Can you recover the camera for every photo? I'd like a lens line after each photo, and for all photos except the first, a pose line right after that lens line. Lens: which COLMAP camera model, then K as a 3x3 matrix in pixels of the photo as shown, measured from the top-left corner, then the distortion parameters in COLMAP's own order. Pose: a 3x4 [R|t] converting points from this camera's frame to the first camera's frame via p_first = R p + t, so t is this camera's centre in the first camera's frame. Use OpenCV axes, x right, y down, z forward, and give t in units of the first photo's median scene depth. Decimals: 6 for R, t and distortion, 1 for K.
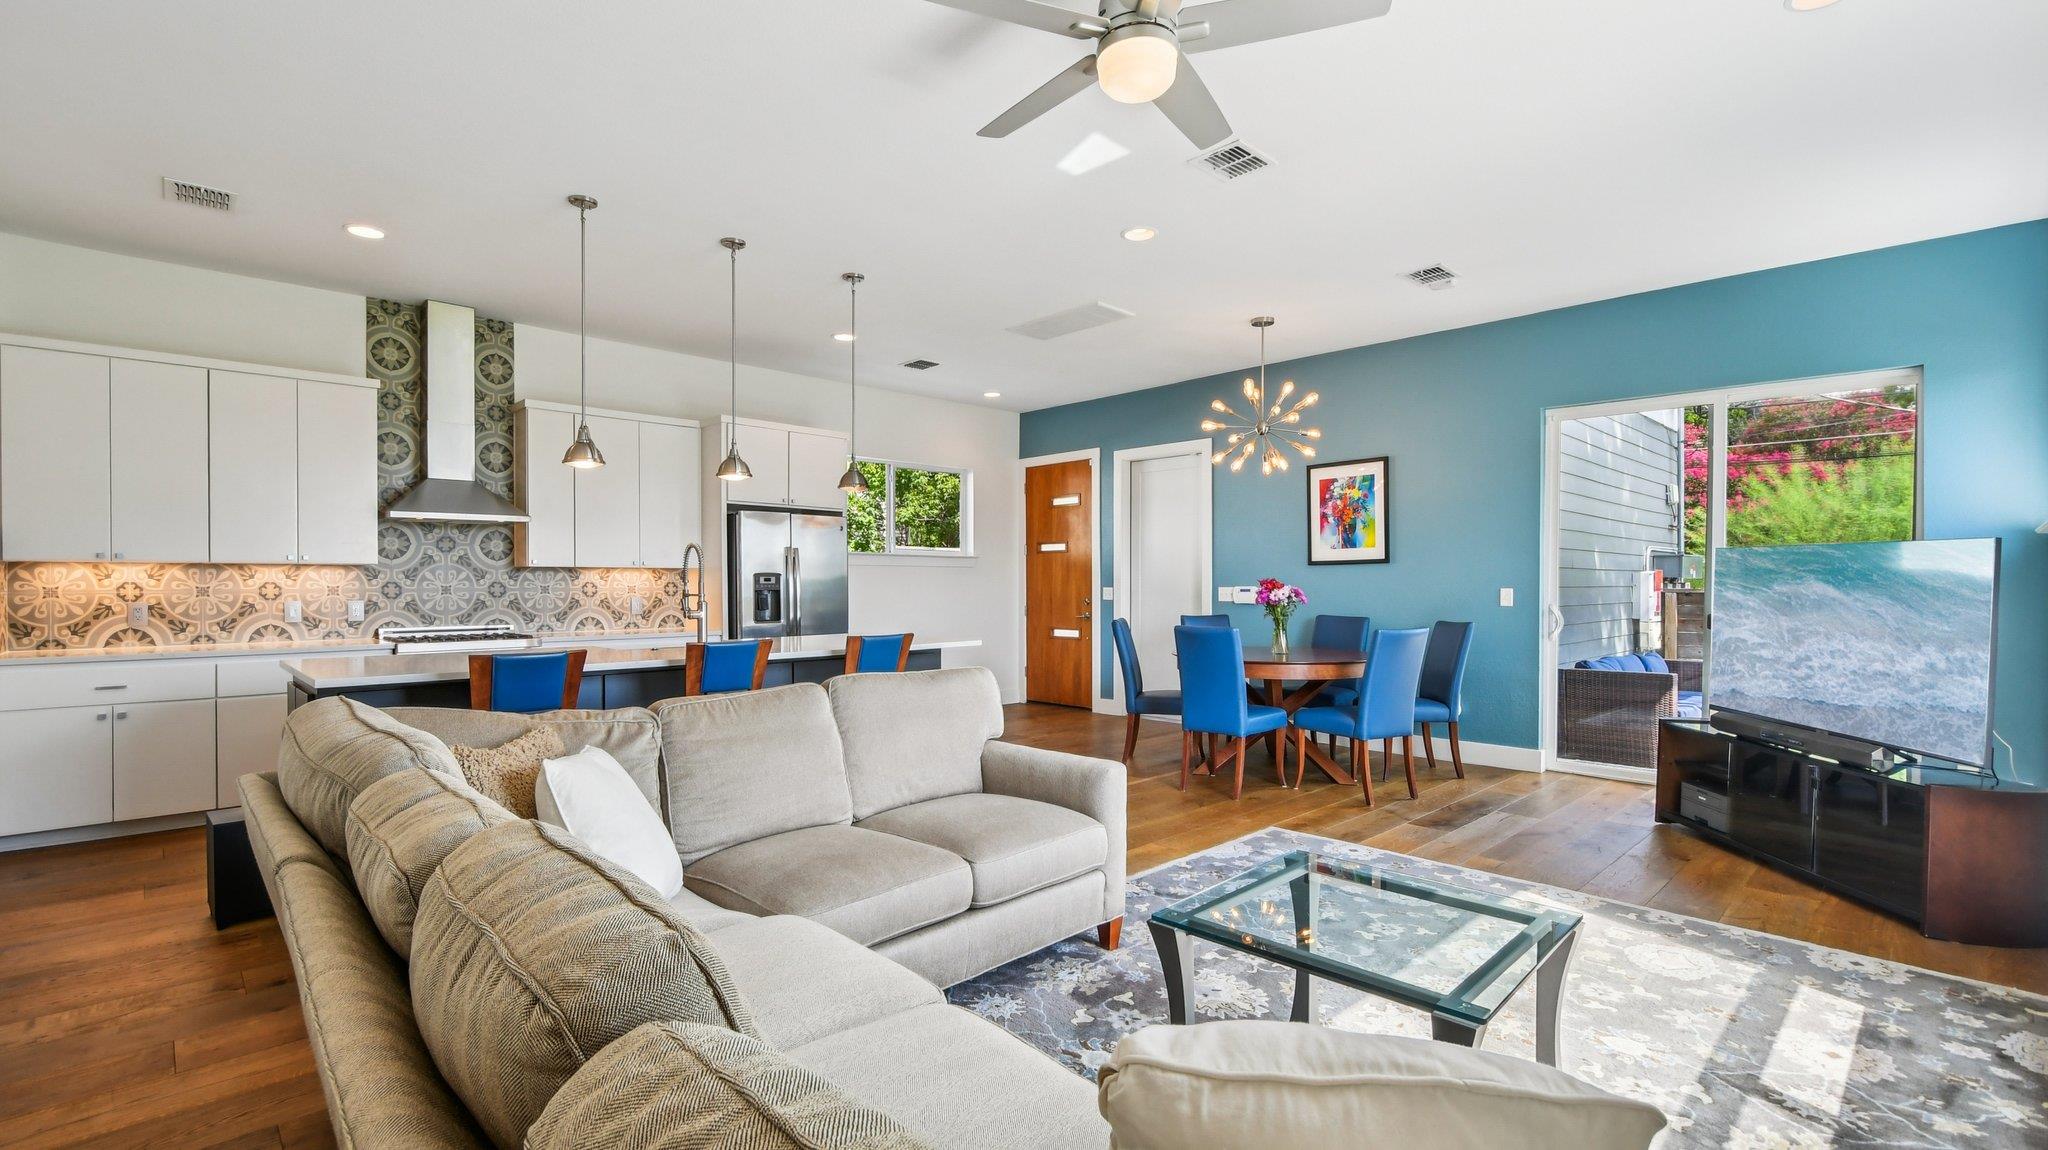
lens RADIAL K [[914.6, 0, 1010.4], [0, 914.6, 588.9], [0, 0, 1]] dist [0.007890, -0.006125]
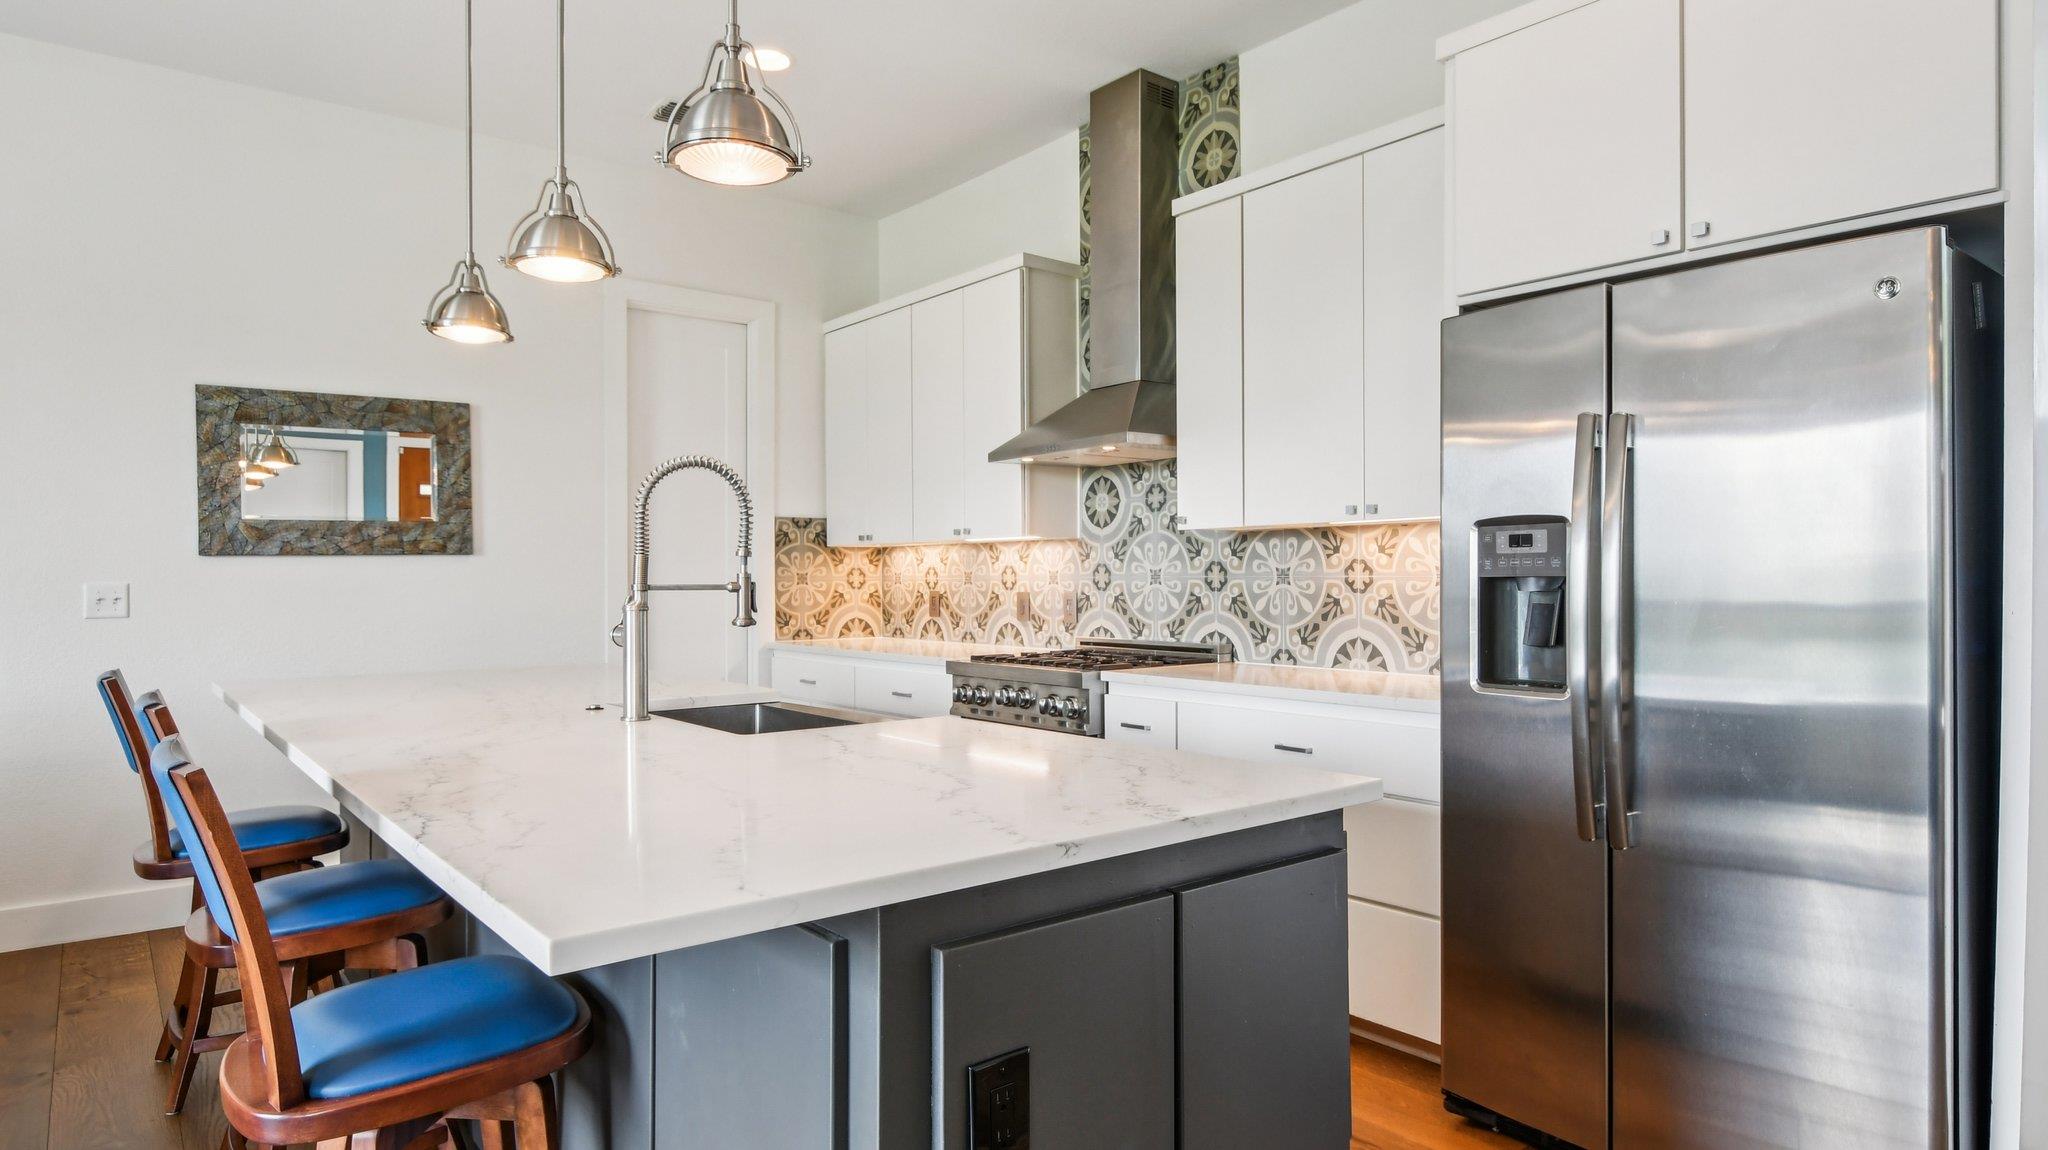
lens RADIAL K [[1155.0, 0, 1024.0], [0, 1155.0, 575.0], [0, 0, 1]] dist [-0.000157, -0.000193]
pose [[-0.074483, -0.001922, -0.997220, 0.119477], [-0.002352, 0.999996, -0.001751, 0.001738], [0.997219, 0.002215, -0.074487, 1.005877]]
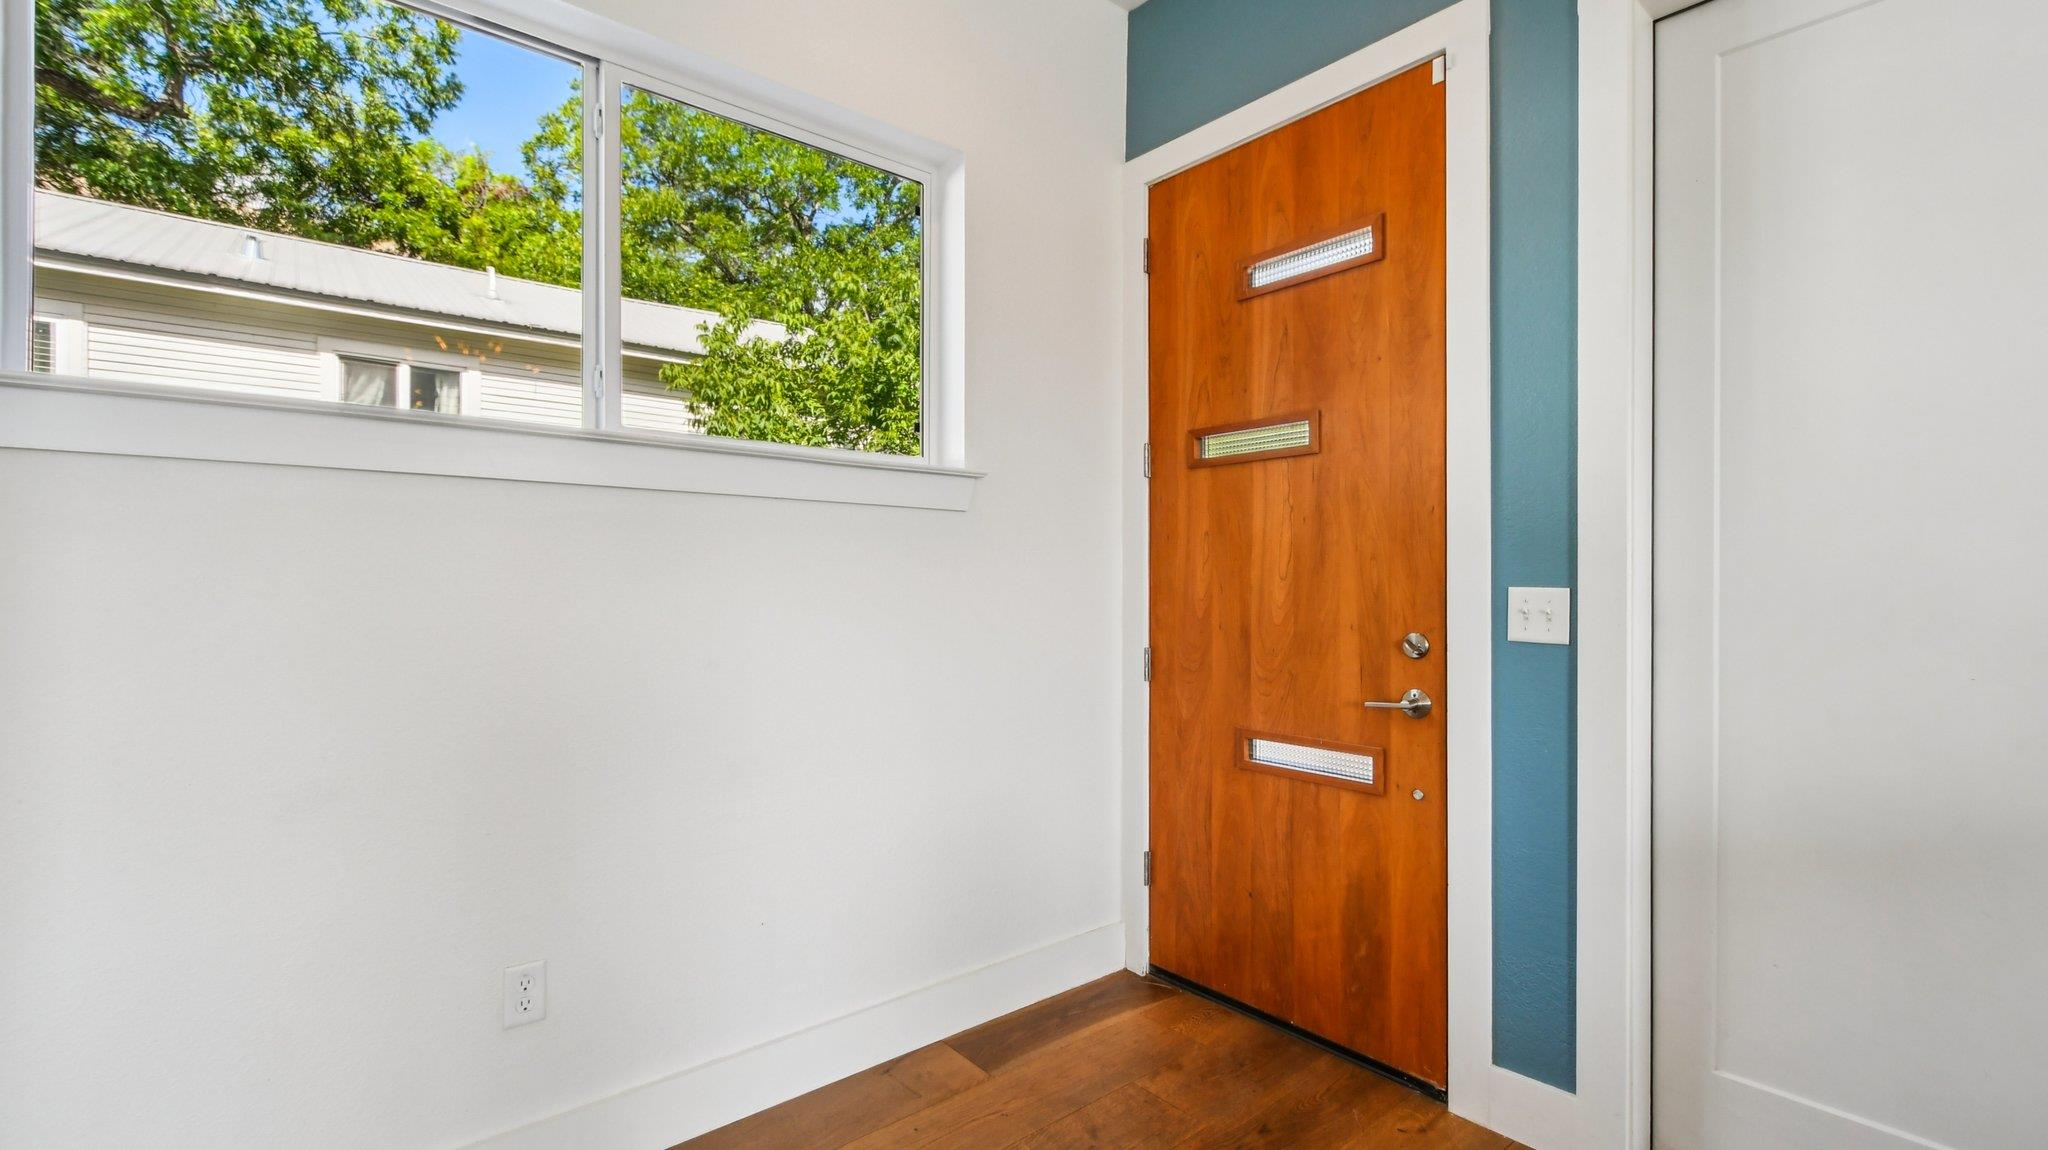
lens RADIAL K [[914.6, 0, 1010.4], [0, 914.6, 588.9], [0, 0, 1]] dist [0.007890, -0.006125]
pose [[0.998017, 0.003610, -0.062837, -0.014837], [-0.003614, 0.999993, 0.000049, -0.001303], [0.062837, 0.000178, 0.998024, 1.148999]]
